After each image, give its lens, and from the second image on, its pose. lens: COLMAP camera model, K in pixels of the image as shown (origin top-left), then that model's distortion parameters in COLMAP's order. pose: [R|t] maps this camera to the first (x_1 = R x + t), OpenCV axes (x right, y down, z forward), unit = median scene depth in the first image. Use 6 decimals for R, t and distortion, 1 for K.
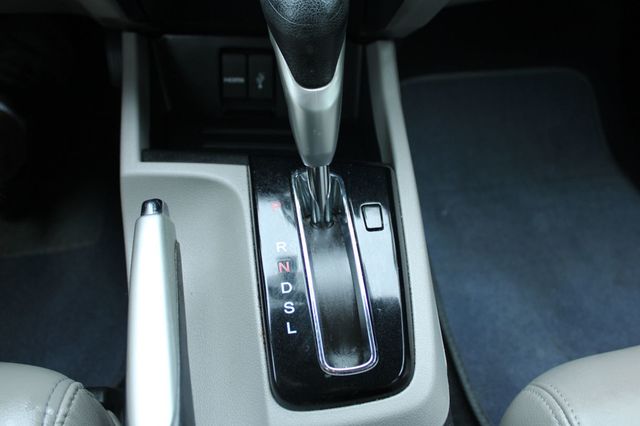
lens RADIAL K [[554.5, 0, 320.0], [0, 554.5, 213.0], [0, 0, 1]] dist [-0.115621, -0.000978]
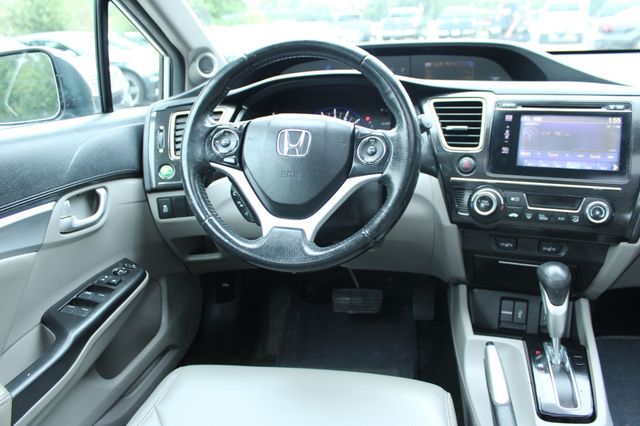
lens RADIAL K [[545.4, 0, 320.0], [0, 545.4, 213.0], [0, 0, 1]] dist [-0.161777, 0.146509]
pose [[0.935483, 0.047034, -0.350228, -0.131113], [-0.210394, 0.870423, -0.445082, 0.485434], [0.283912, 0.490053, 0.824162, -1.066462]]
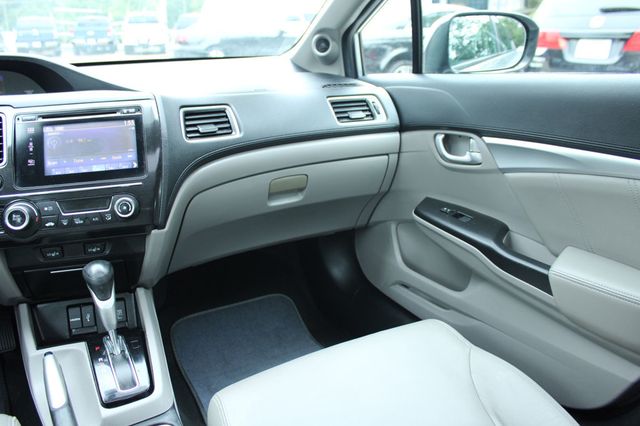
lens RADIAL K [[545.4, 0, 320.0], [0, 545.4, 213.0], [0, 0, 1]] dist [-0.161777, 0.146509]
pose [[0.937715, -0.138661, 0.318533, 0.137894], [0.275598, 0.855140, -0.439068, 0.567284], [-0.211509, 0.499508, 0.840093, -1.127304]]
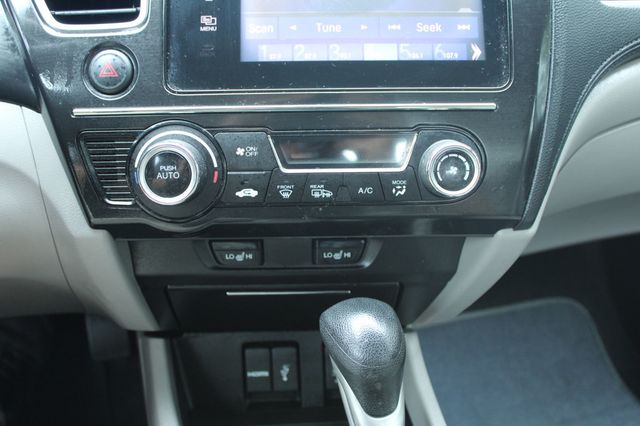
lens RADIAL K [[642.4, 0, 320.0], [0, 642.4, 213.0], [0, 0, 1]] dist [-0.110474, -0.005932]
pose [[0.993528, -0.063387, 0.094254, -0.138193], [0.091878, 0.936377, -0.338757, -0.116193], [-0.066784, 0.345224, 0.936141, -0.193433]]
